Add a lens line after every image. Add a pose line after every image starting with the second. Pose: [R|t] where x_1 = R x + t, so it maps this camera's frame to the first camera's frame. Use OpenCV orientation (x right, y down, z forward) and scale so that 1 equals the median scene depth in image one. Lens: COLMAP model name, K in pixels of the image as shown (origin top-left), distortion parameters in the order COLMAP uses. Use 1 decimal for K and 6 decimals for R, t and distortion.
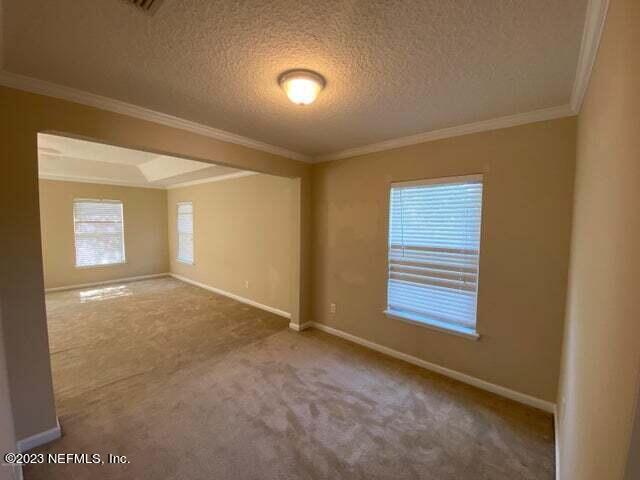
lens RADIAL K [[262.6, 0, 321.9], [0, 262.6, 238.4], [0, 0, 1]] dist [0.046875, -0.031941]
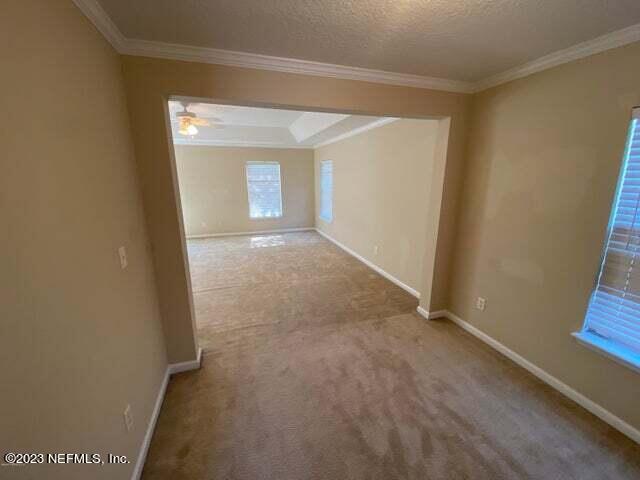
lens RADIAL K [[262.6, 0, 321.9], [0, 262.6, 238.4], [0, 0, 1]] dist [0.046875, -0.031941]
pose [[0.855062, 0.107065, -0.507353, 0.021592], [-0.022195, 0.985111, 0.170479, -0.026067], [0.518051, -0.134509, 0.844707, 0.175365]]
